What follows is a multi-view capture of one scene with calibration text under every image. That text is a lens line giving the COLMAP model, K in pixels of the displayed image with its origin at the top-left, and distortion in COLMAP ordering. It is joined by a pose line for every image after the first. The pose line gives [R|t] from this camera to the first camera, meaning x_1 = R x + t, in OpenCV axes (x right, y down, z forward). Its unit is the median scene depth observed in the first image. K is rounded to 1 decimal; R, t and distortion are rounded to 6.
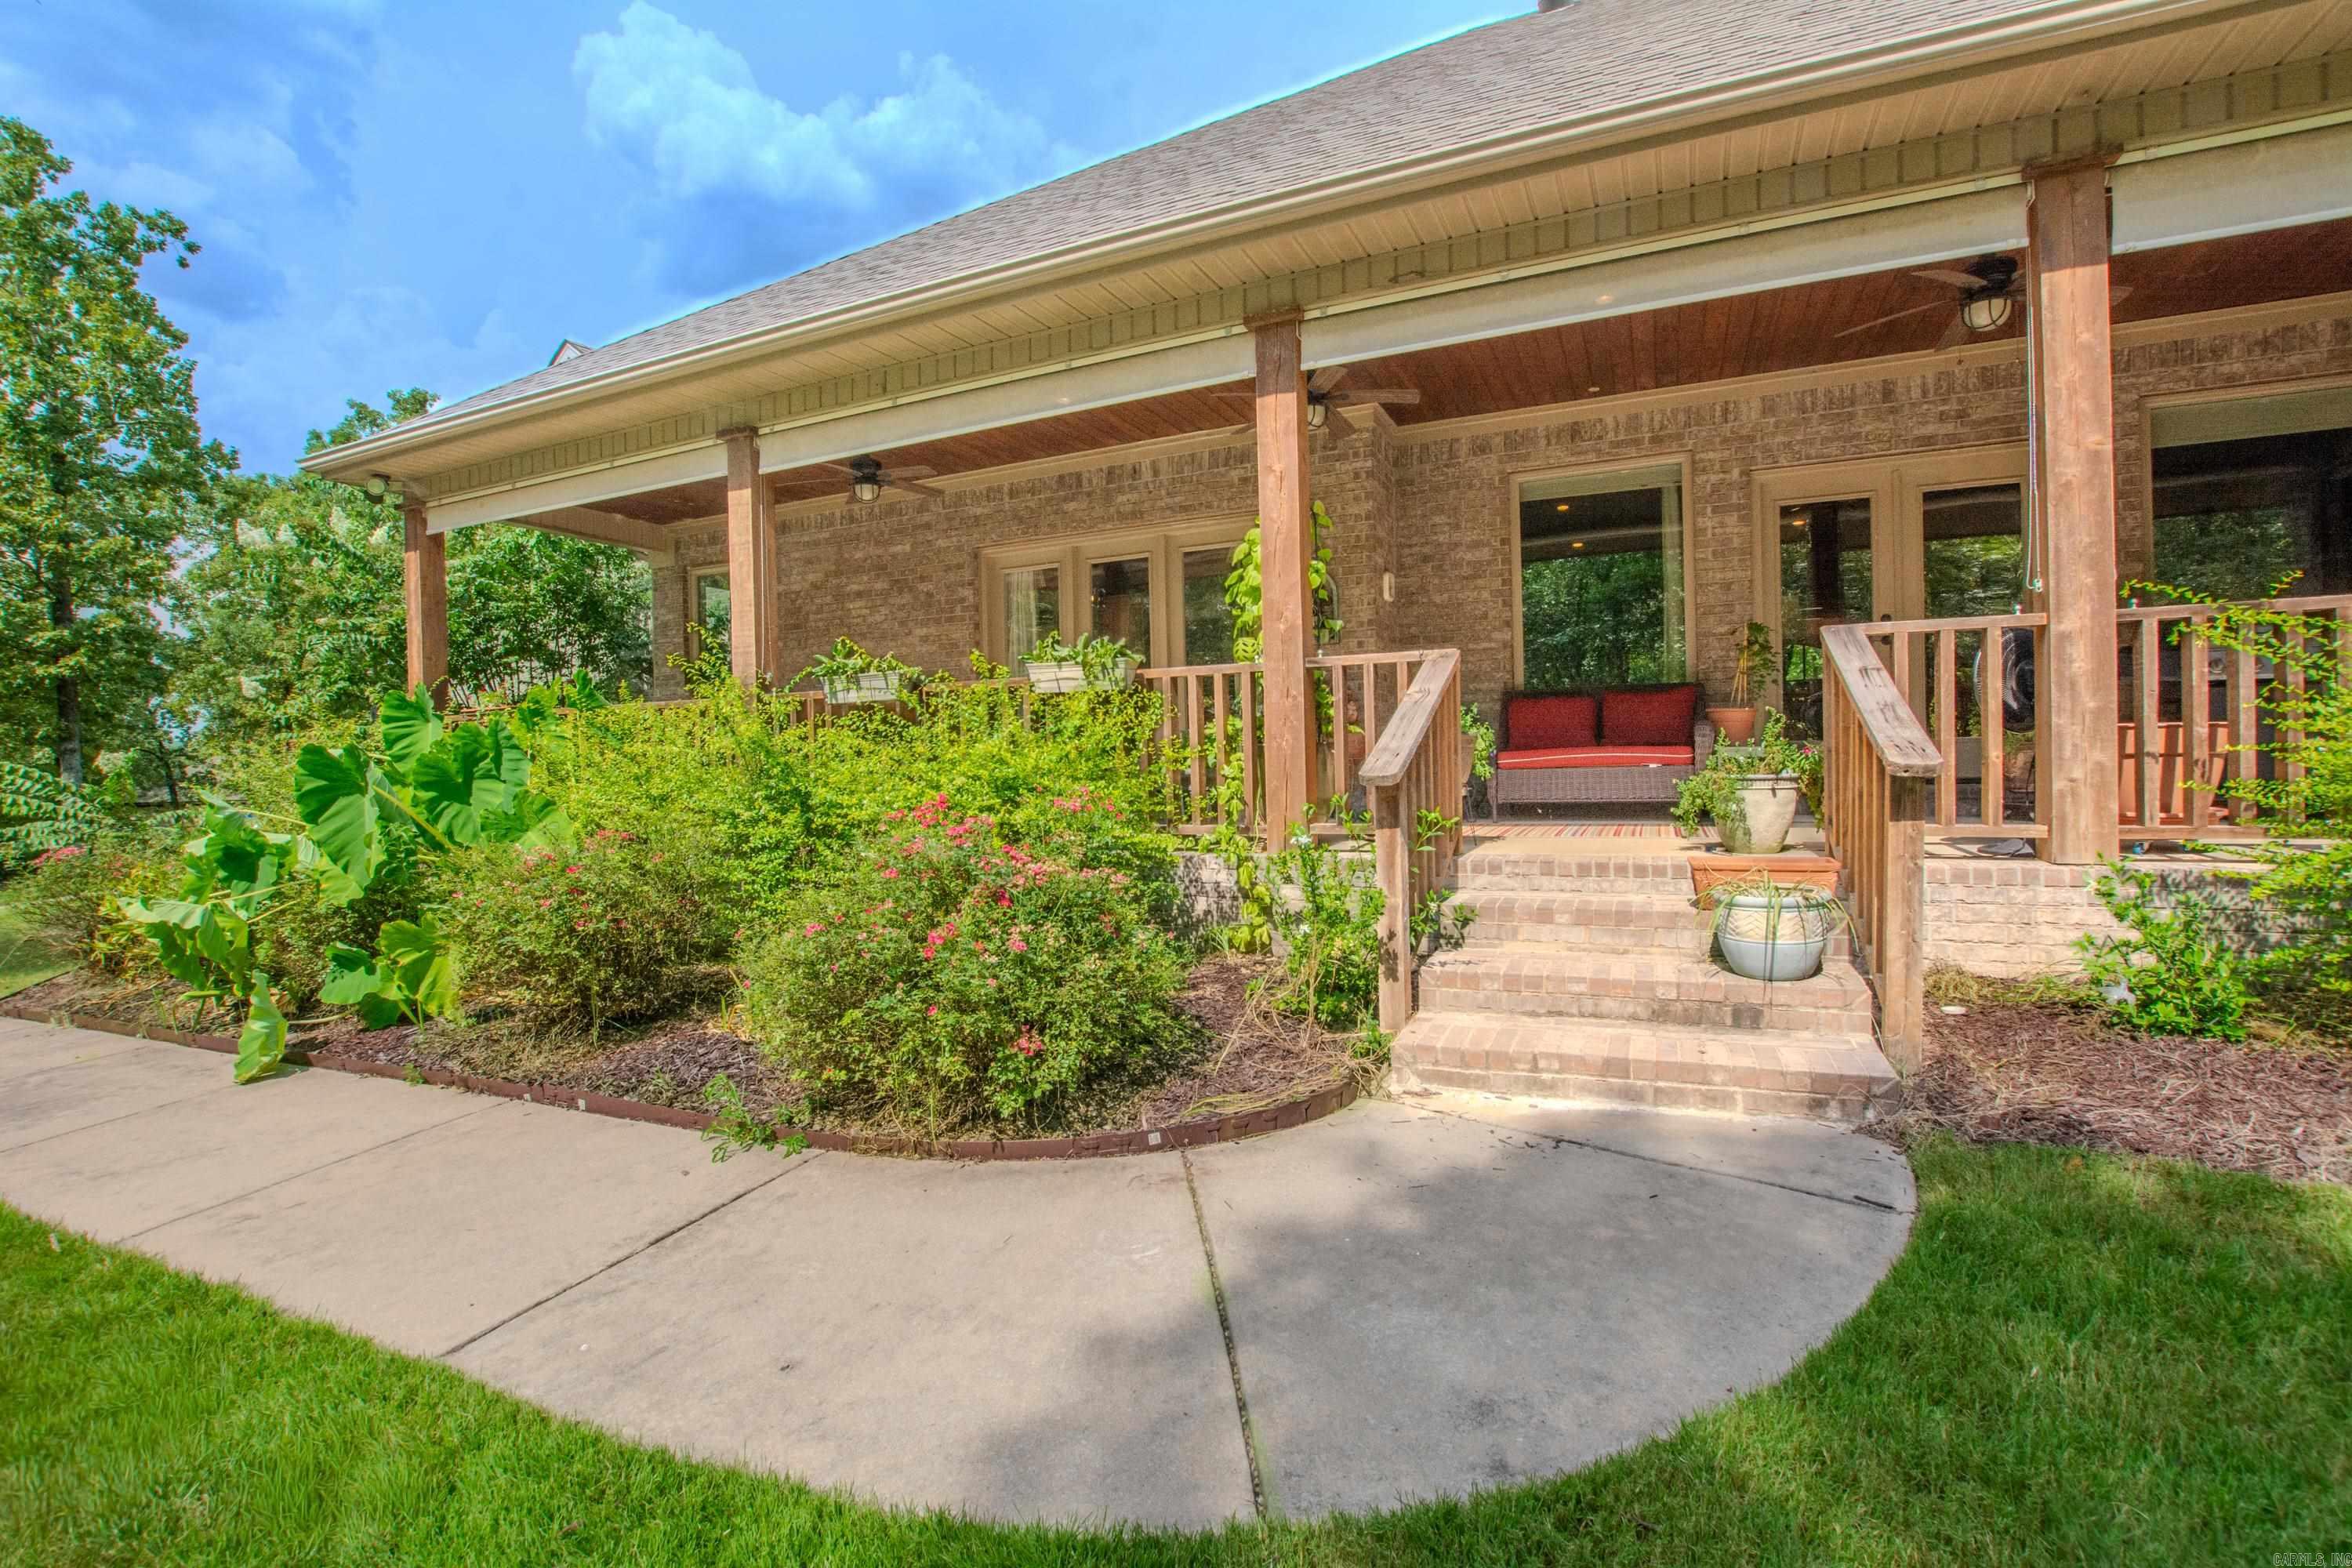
lens RADIAL K [[1041.5, 0, 1187.1], [0, 1041.5, 786.3], [0, 0, 1]] dist [-0.035493, 0.006265]
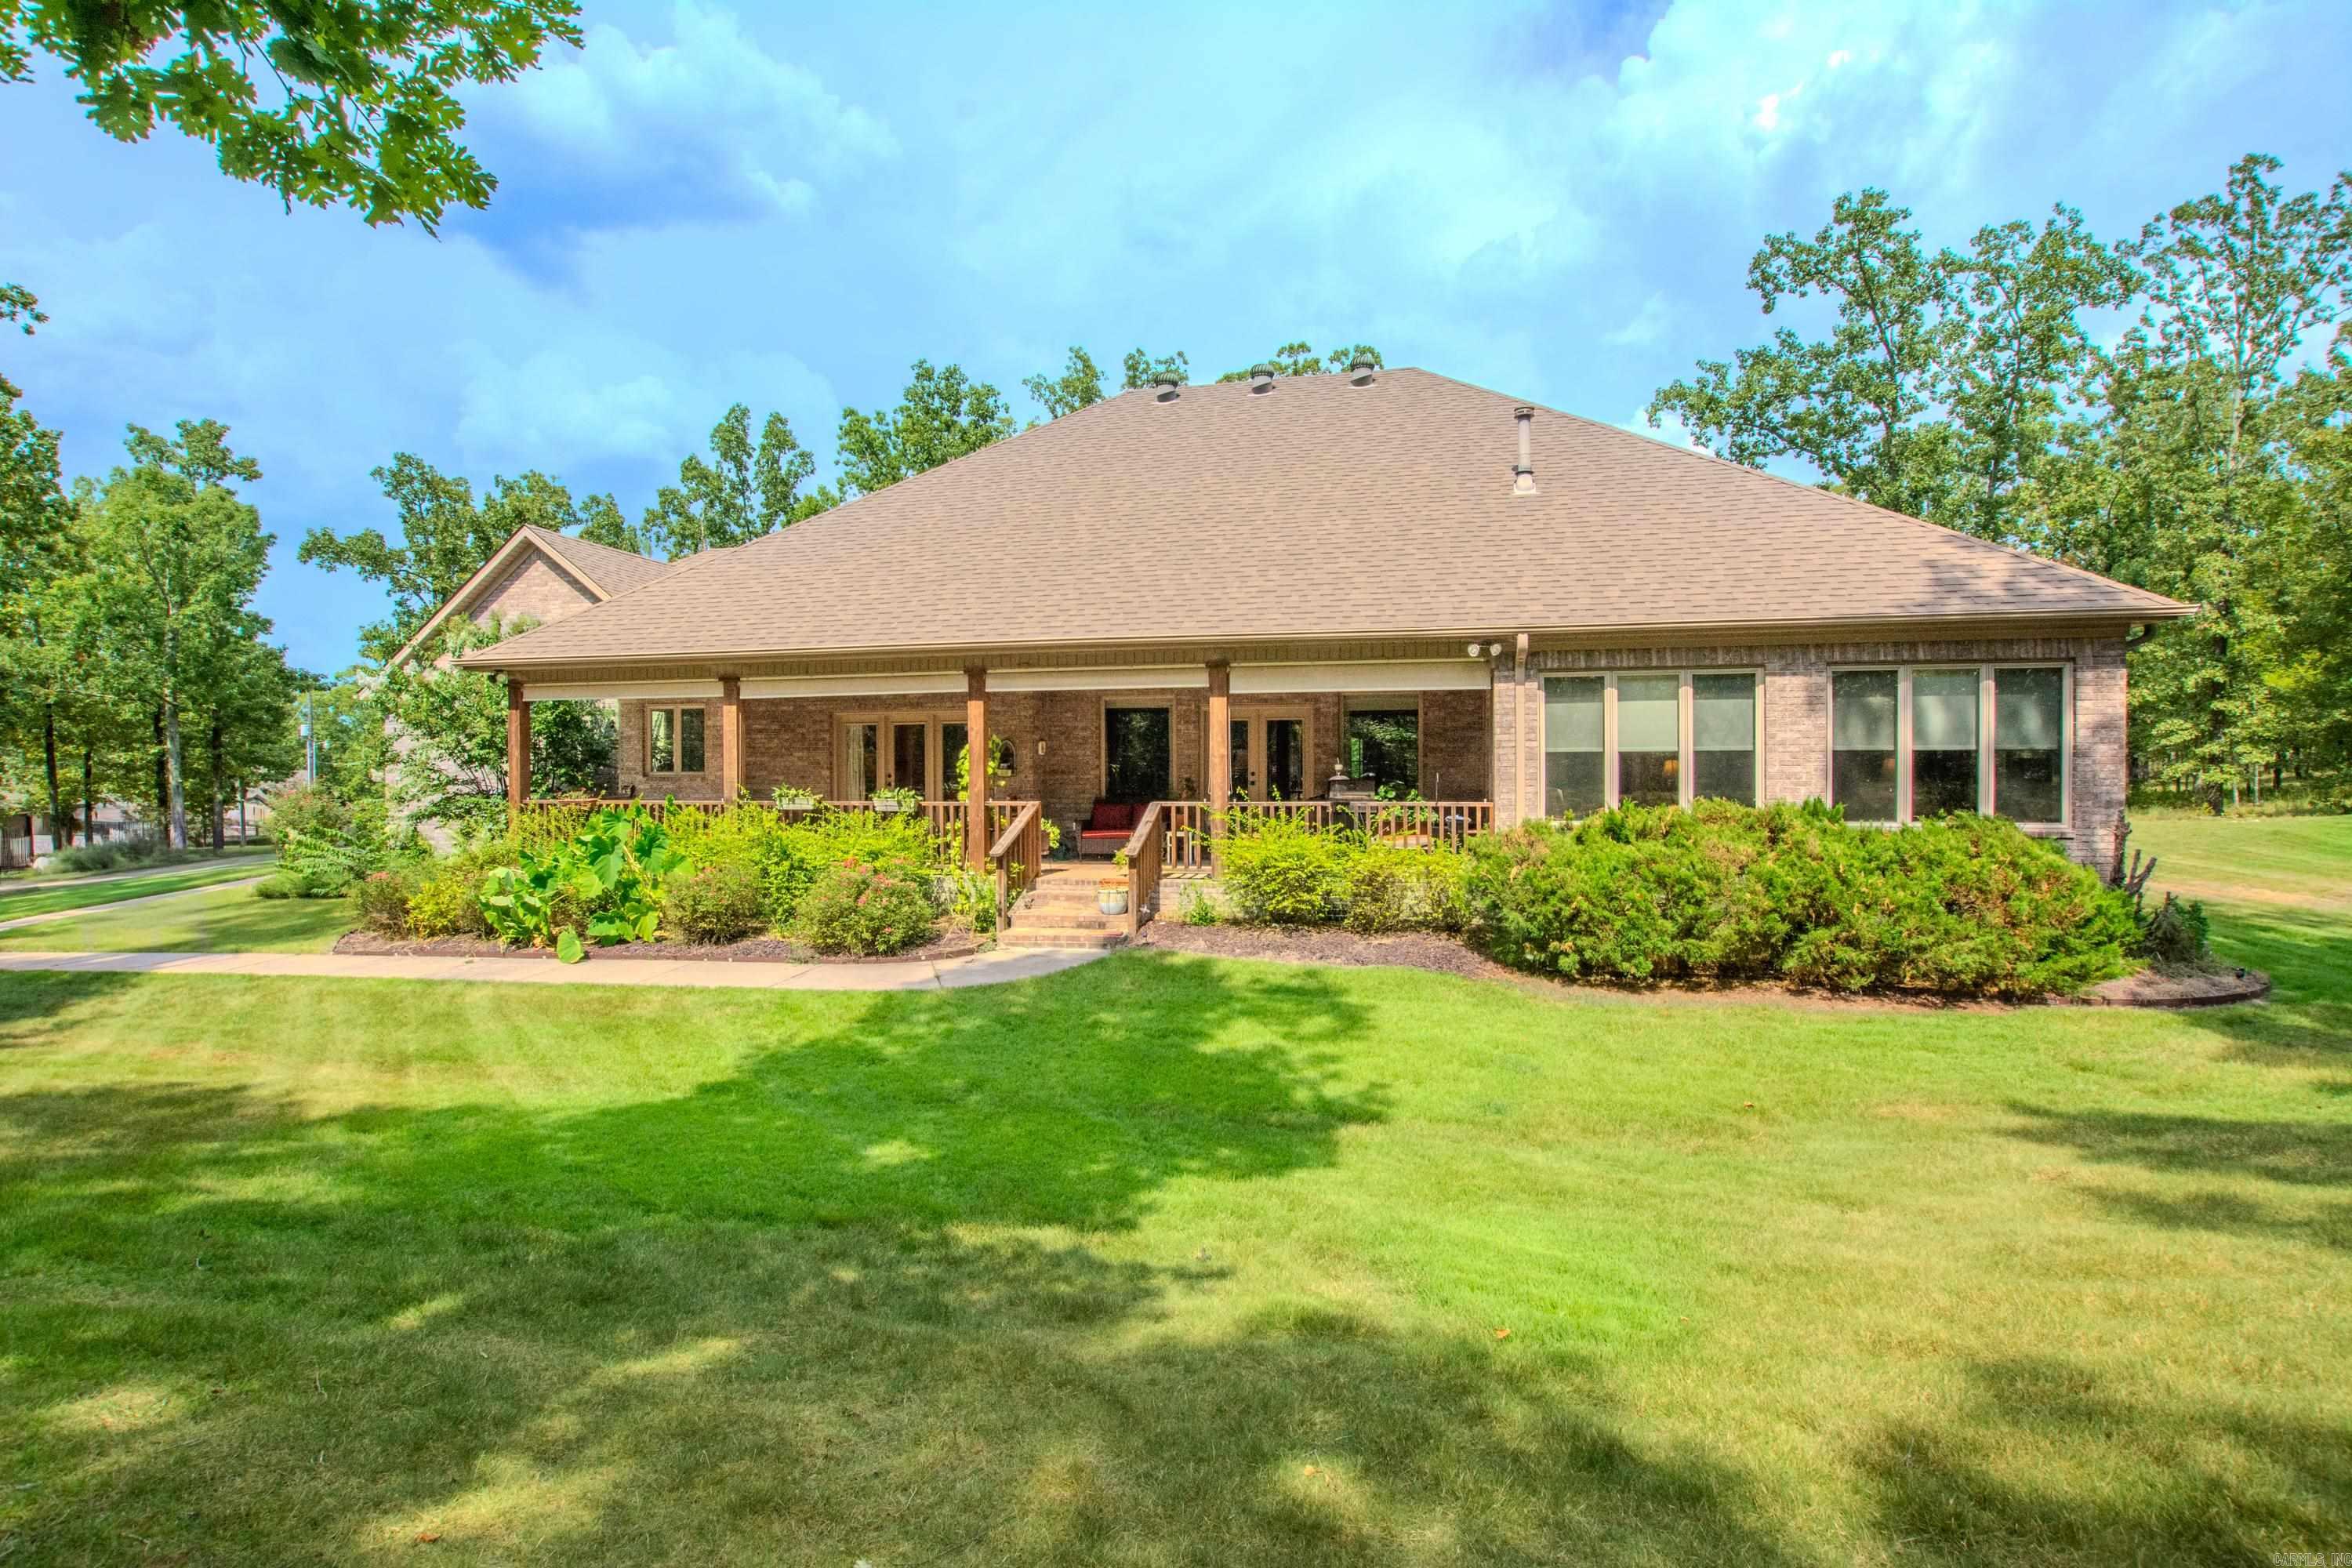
lens RADIAL K [[1041.5, 0, 1187.1], [0, 1041.5, 786.3], [0, 0, 1]] dist [-0.035493, 0.006265]
pose [[0.977178, 0.016620, 0.211769, 0.060906], [-0.013688, 0.999789, -0.015303, -0.141307], [-0.211979, 0.012055, 0.977200, -1.835300]]
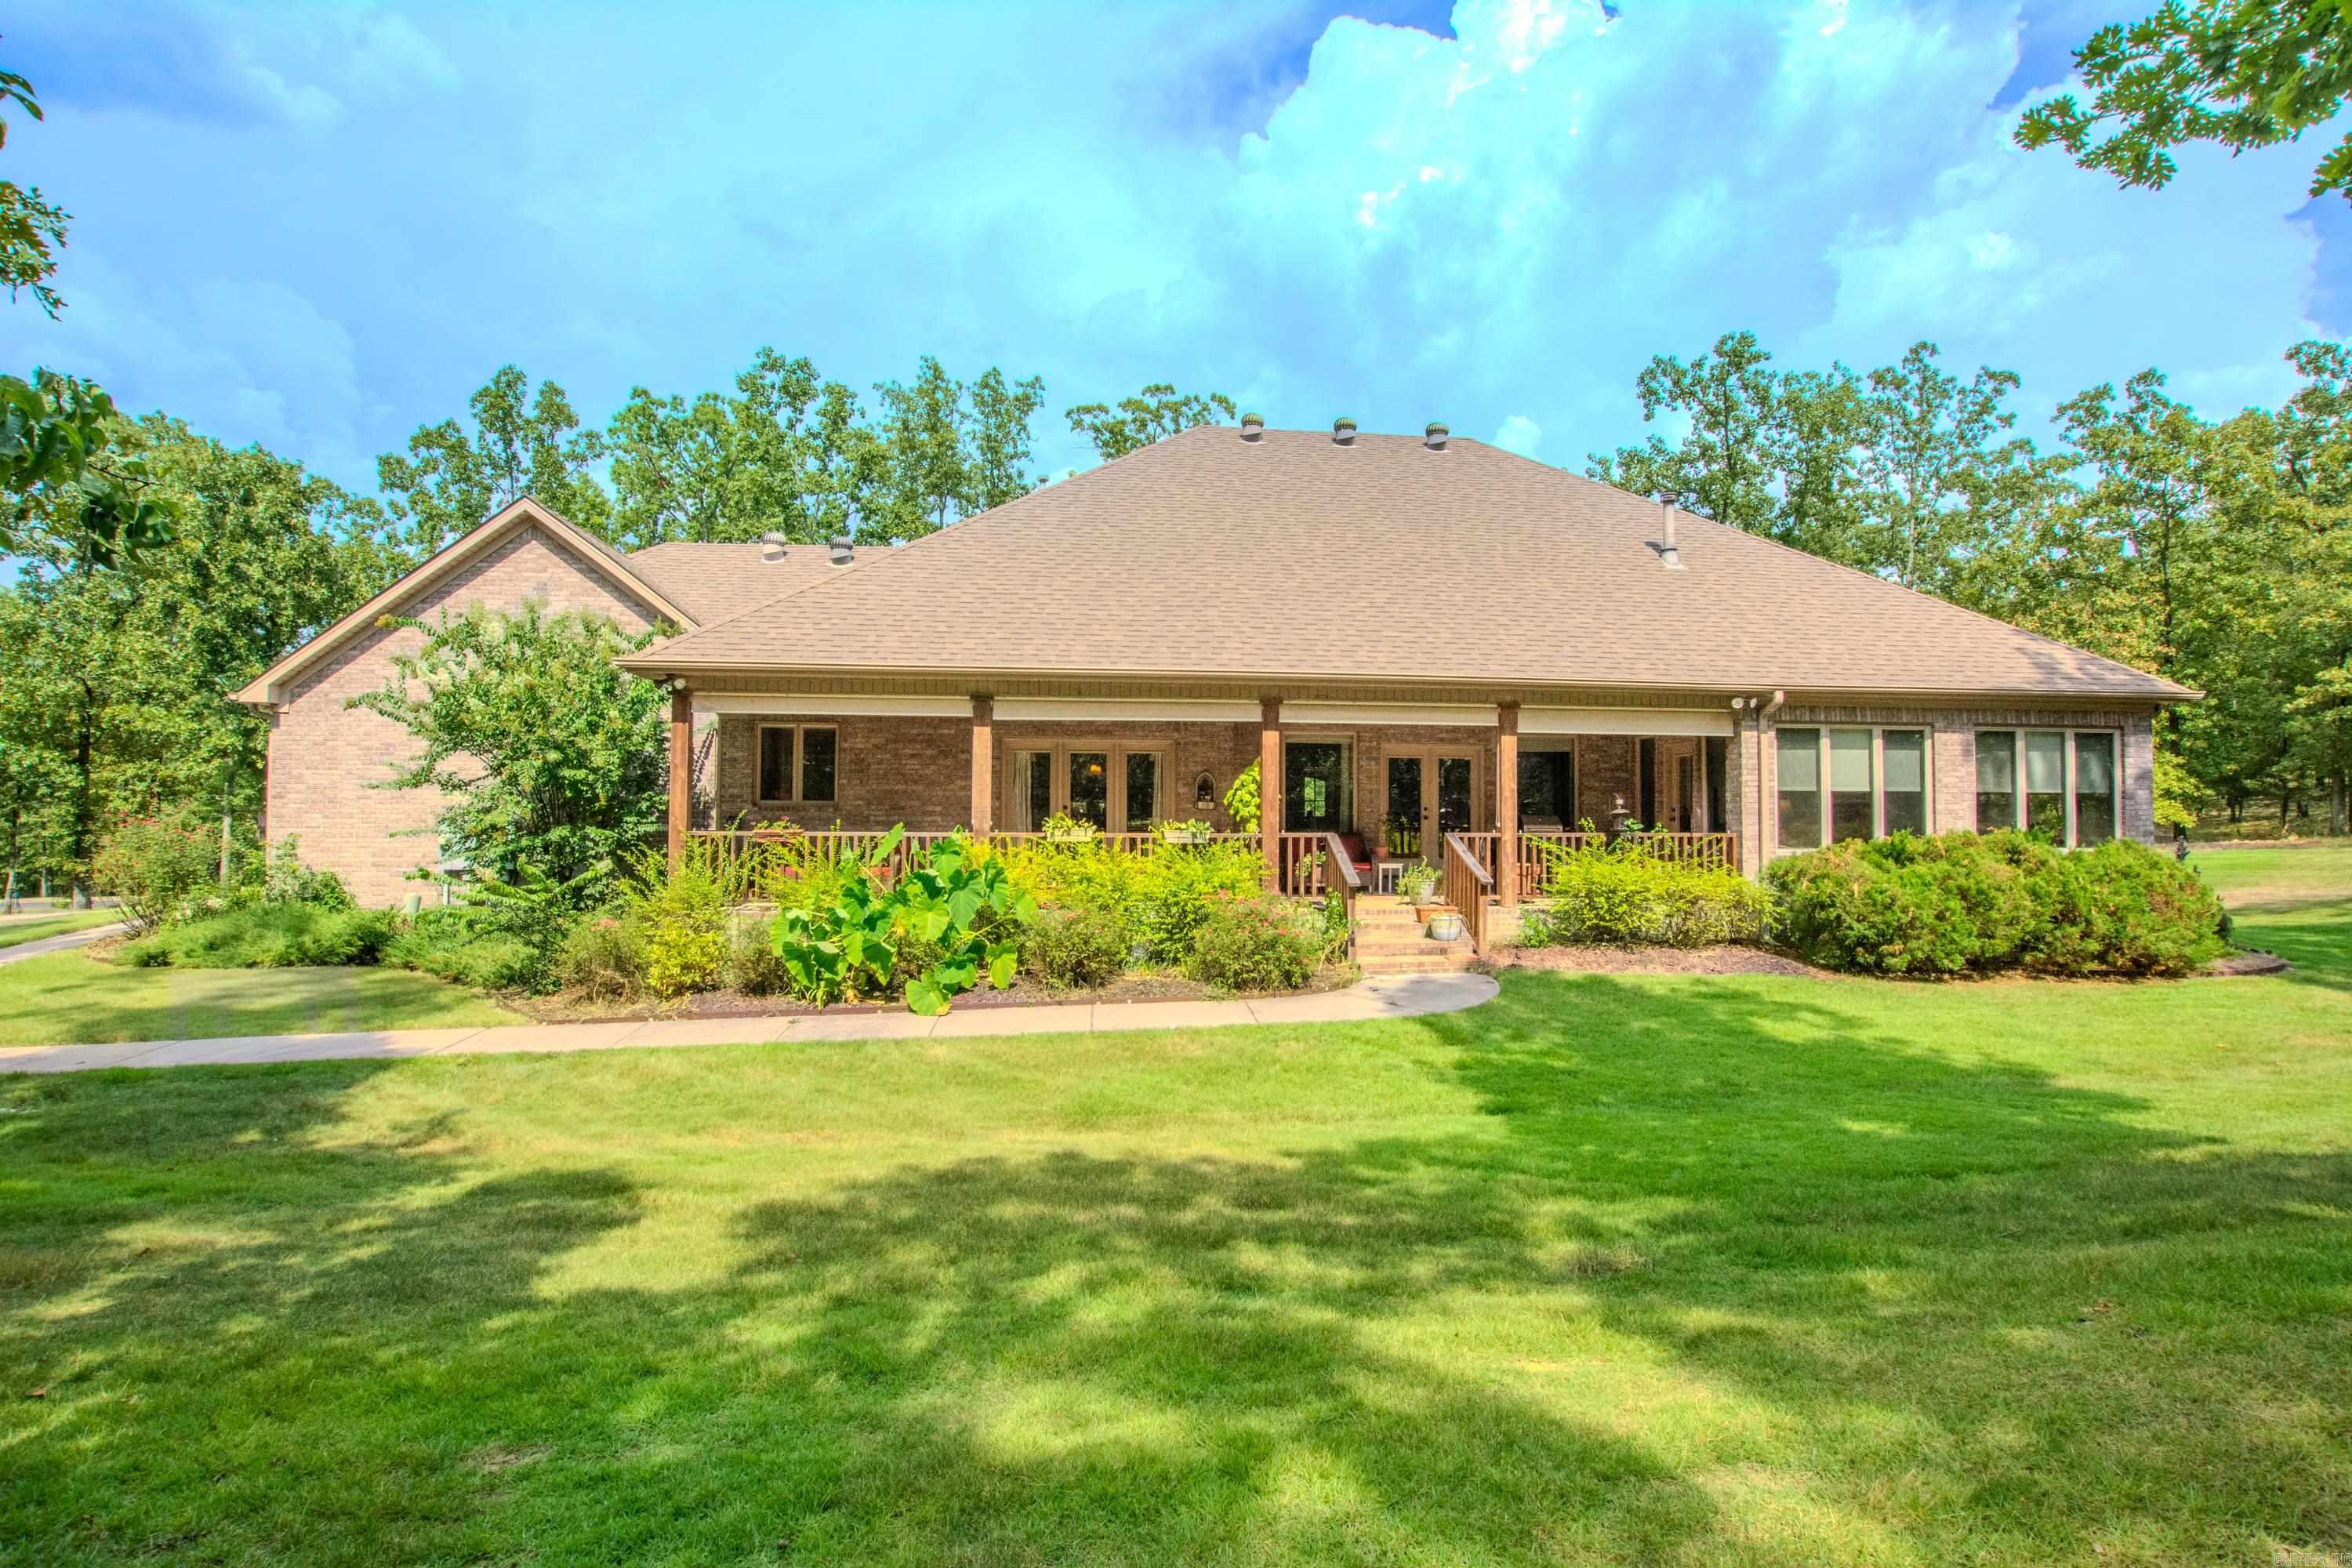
lens RADIAL K [[1079.7, 0, 1214.0], [0, 1079.7, 788.0], [0, 0, 1]] dist [-0.034437, 0.007720]
pose [[0.855467, 0.039954, 0.516314, -1.556545], [-0.011010, 0.998197, -0.059000, -0.082369], [-0.517740, 0.044788, 0.854365, -1.343538]]
